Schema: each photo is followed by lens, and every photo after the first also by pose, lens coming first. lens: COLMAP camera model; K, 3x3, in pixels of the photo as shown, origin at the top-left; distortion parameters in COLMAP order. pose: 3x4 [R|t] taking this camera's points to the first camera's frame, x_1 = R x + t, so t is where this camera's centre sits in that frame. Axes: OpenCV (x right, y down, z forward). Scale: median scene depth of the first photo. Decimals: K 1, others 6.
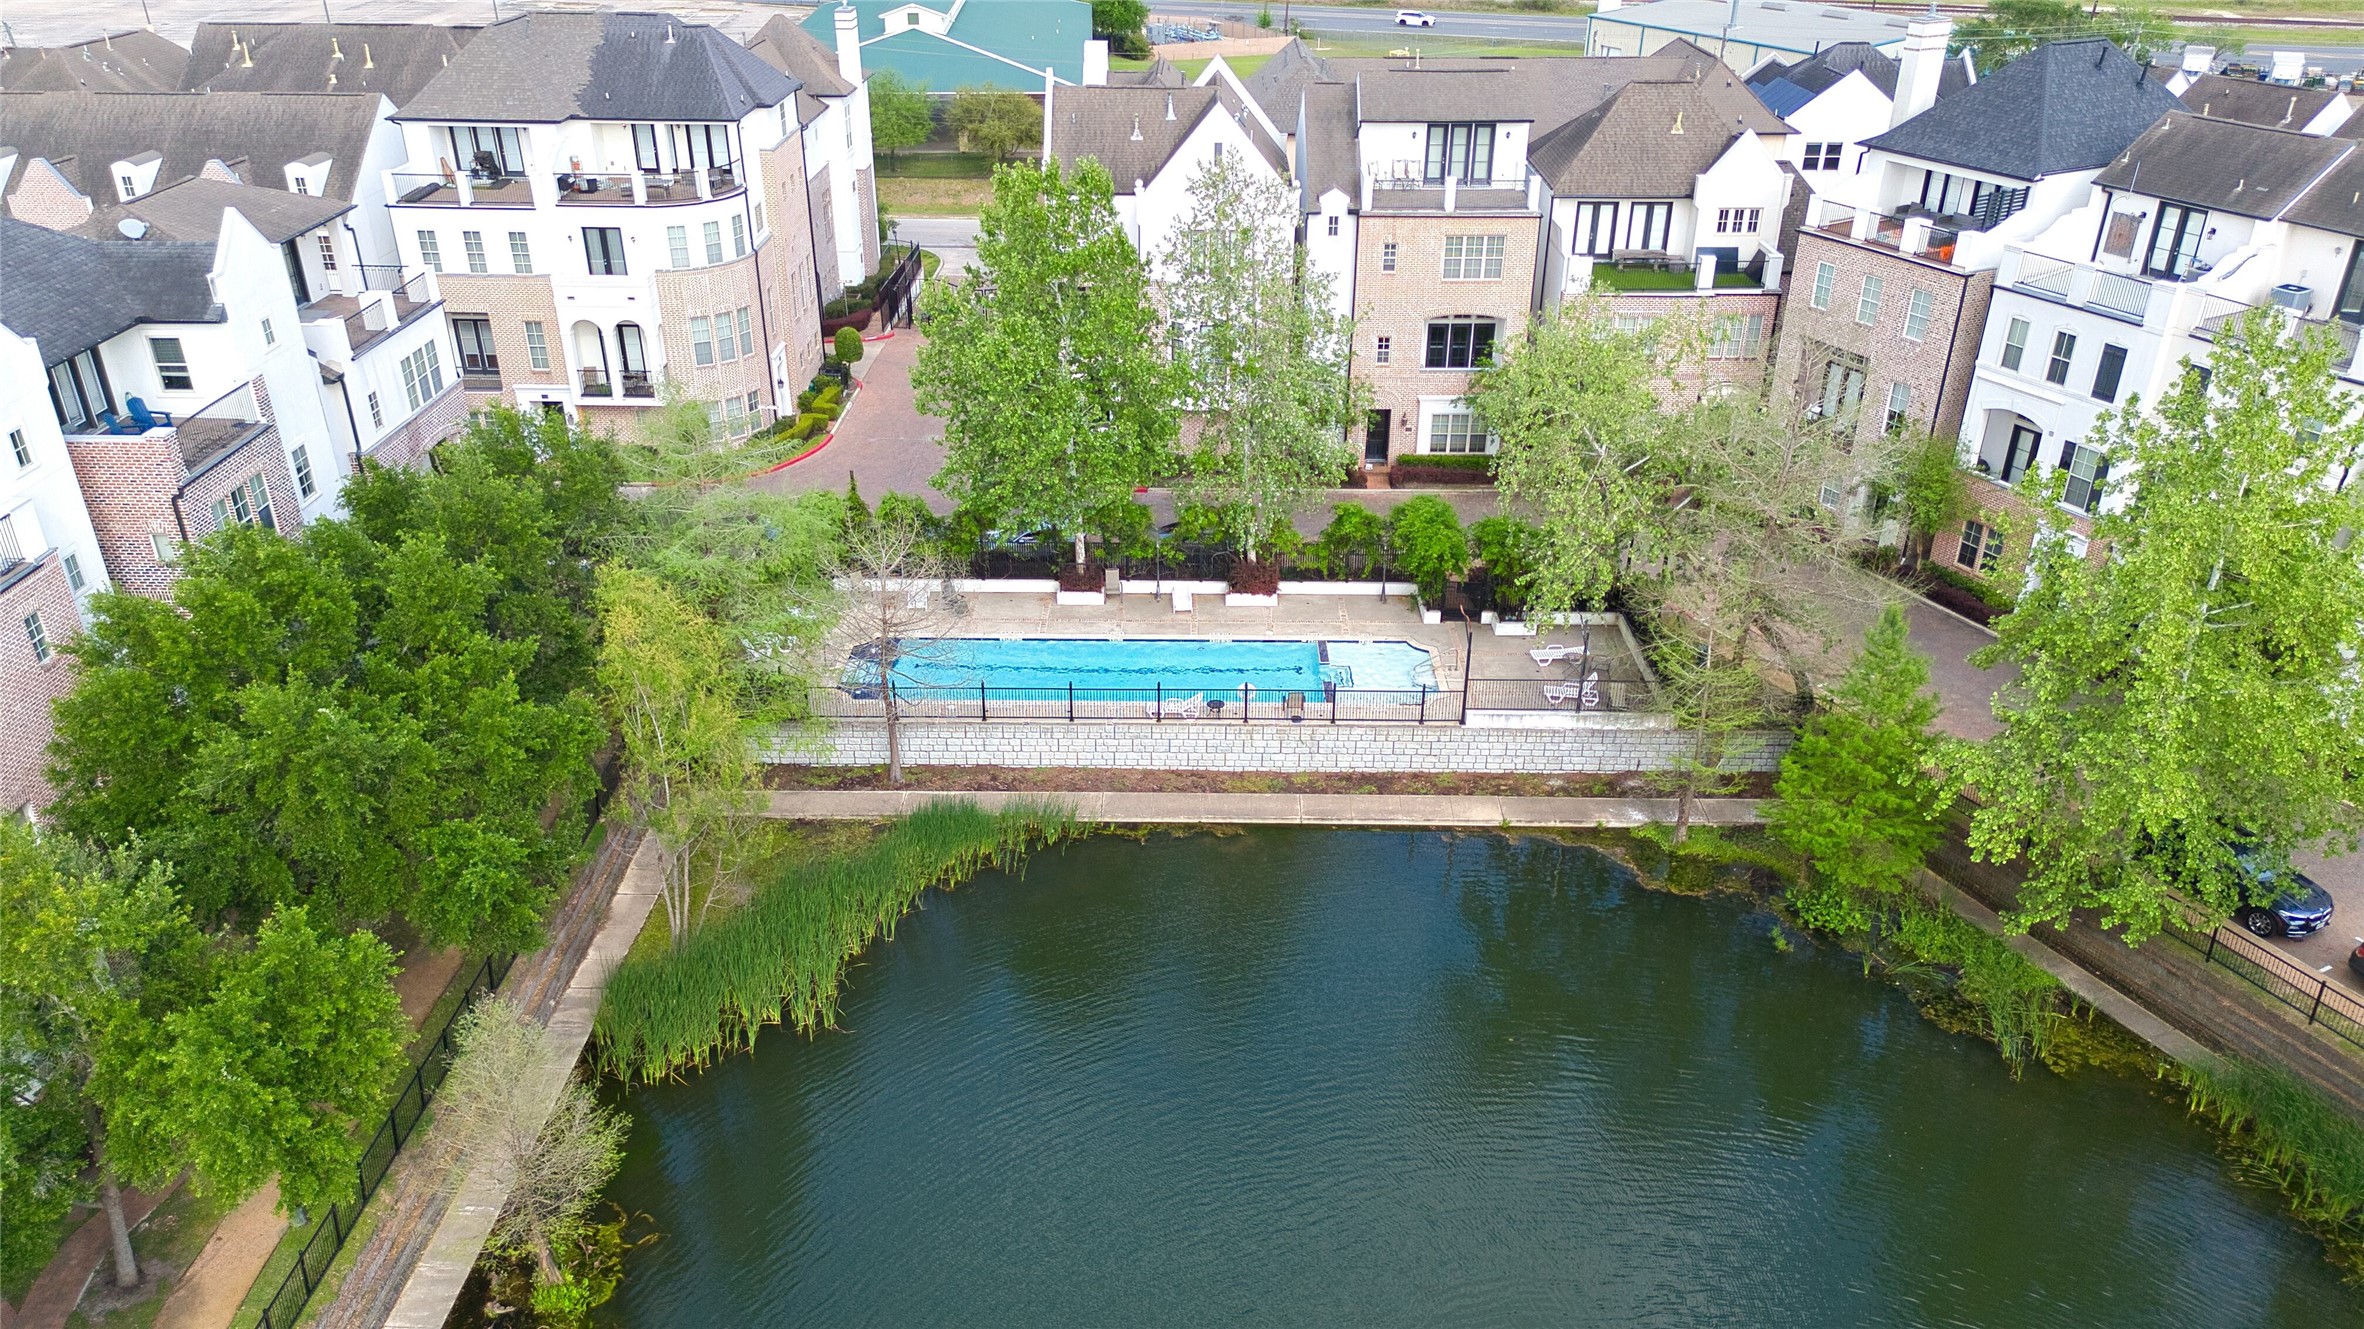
lens RADIAL K [[1663.2, 0, 1182.0], [0, 1663.2, 664.5], [0, 0, 1]] dist [0.082663, -0.085093]
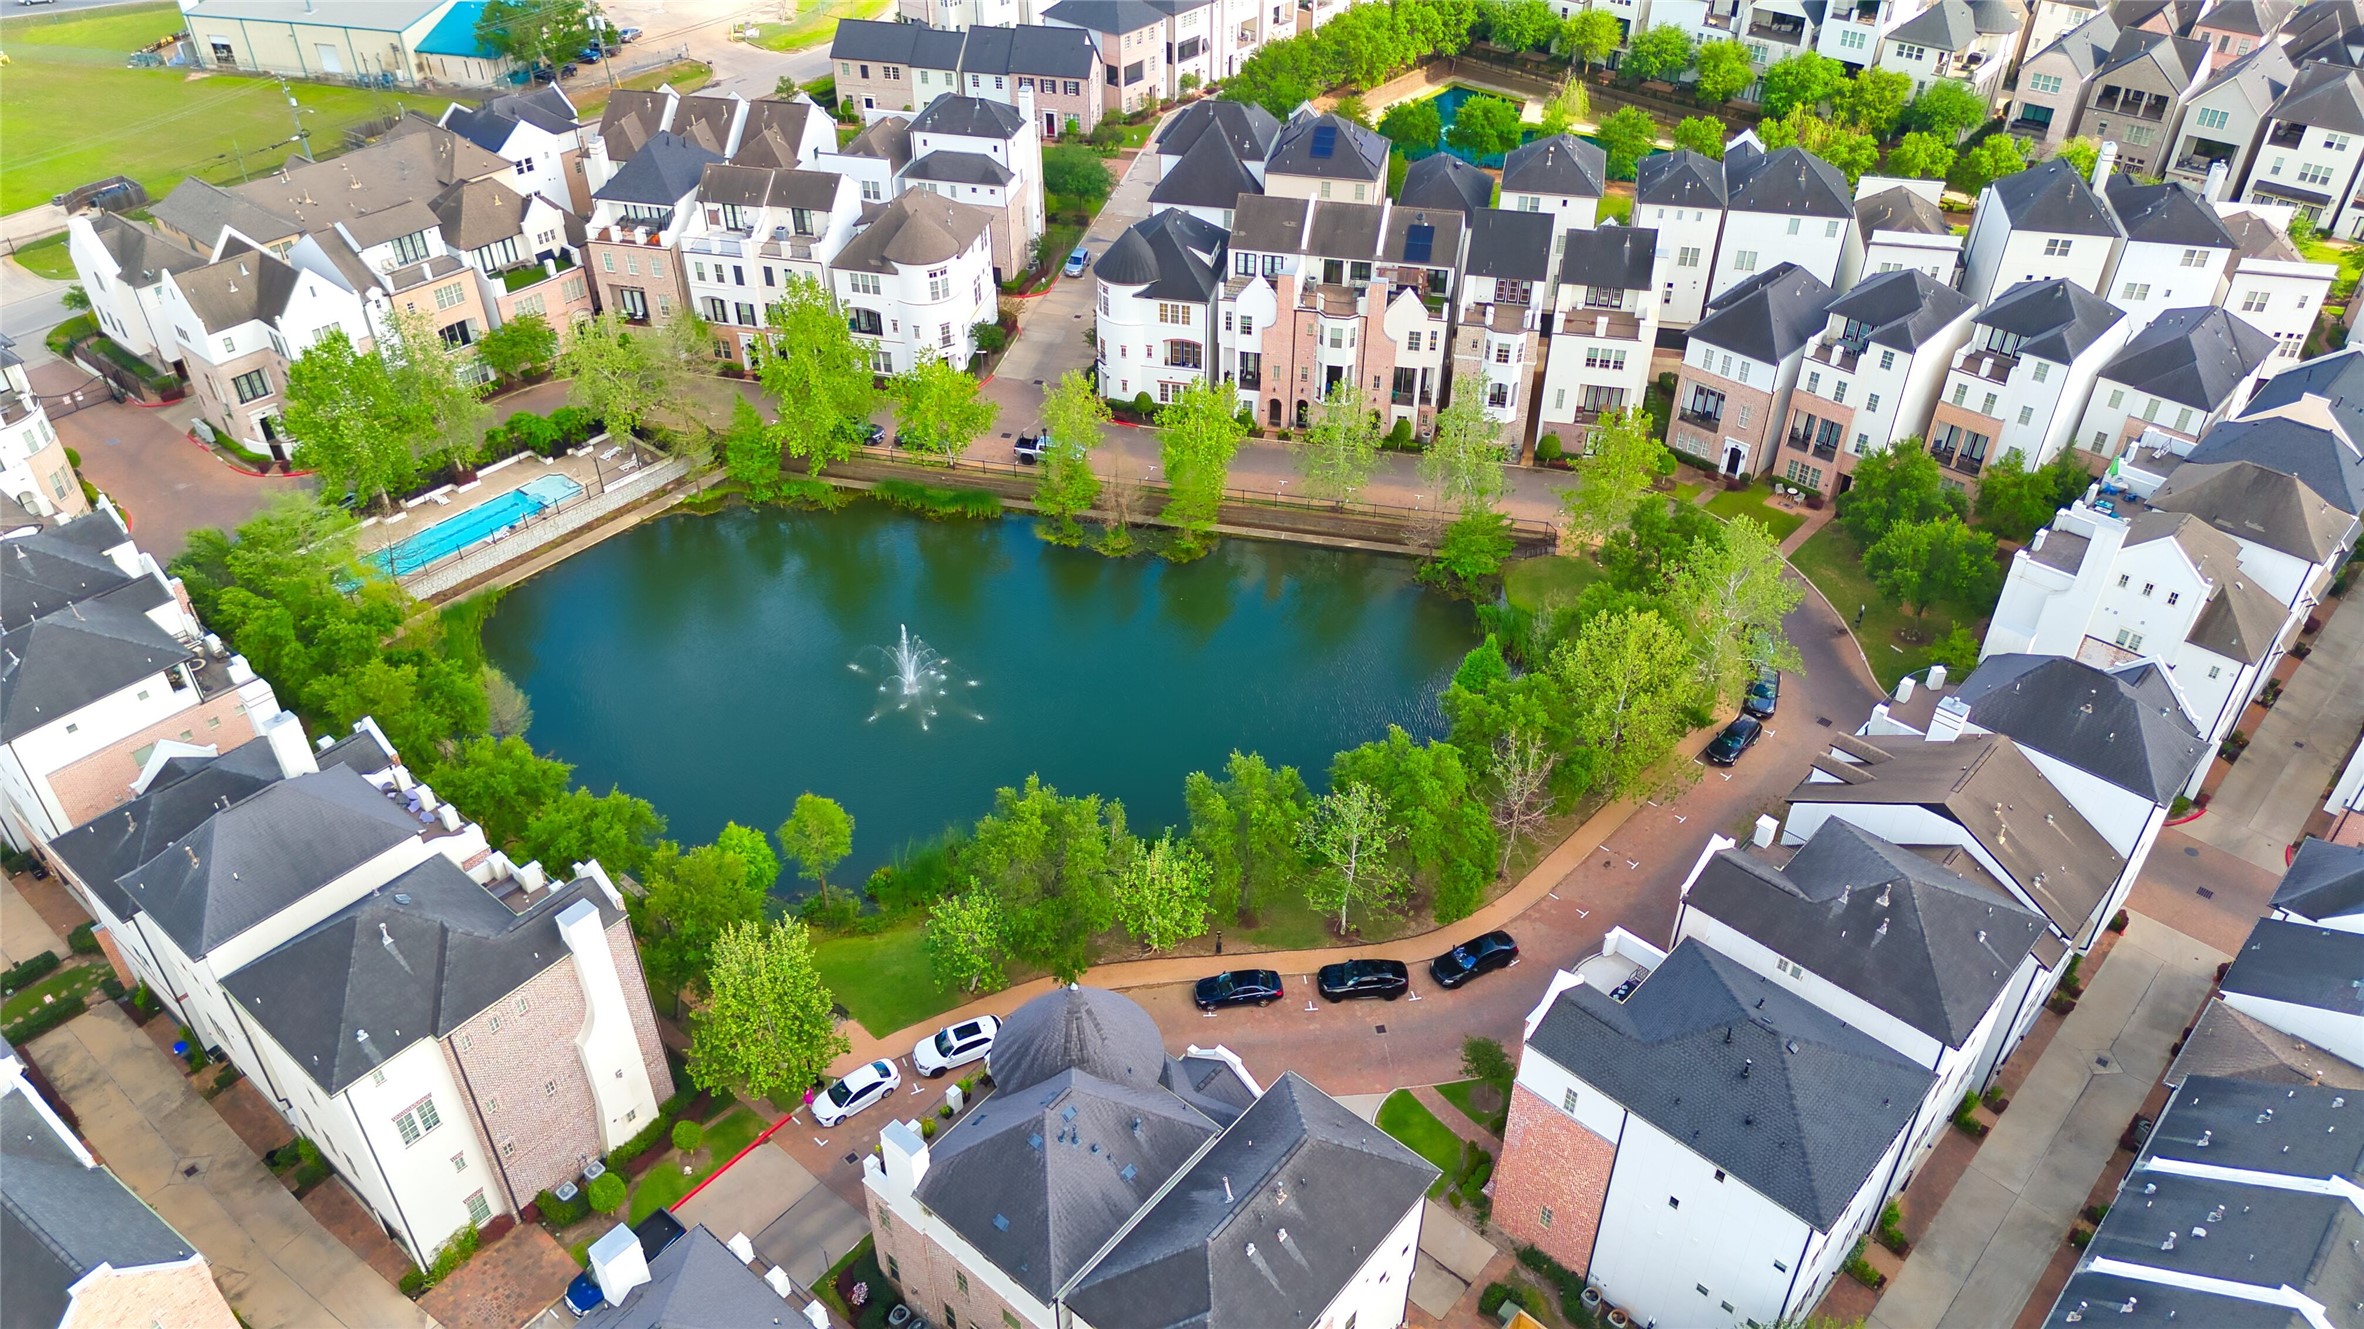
lens RADIAL K [[1663.2, 0, 1182.0], [0, 1663.2, 664.5], [0, 0, 1]] dist [0.082663, -0.085093]
pose [[0.634909, -0.473234, 0.610688, -0.836294], [0.363188, 0.880481, 0.304708, -0.168518], [-0.681898, 0.028333, 0.730899, -1.273834]]
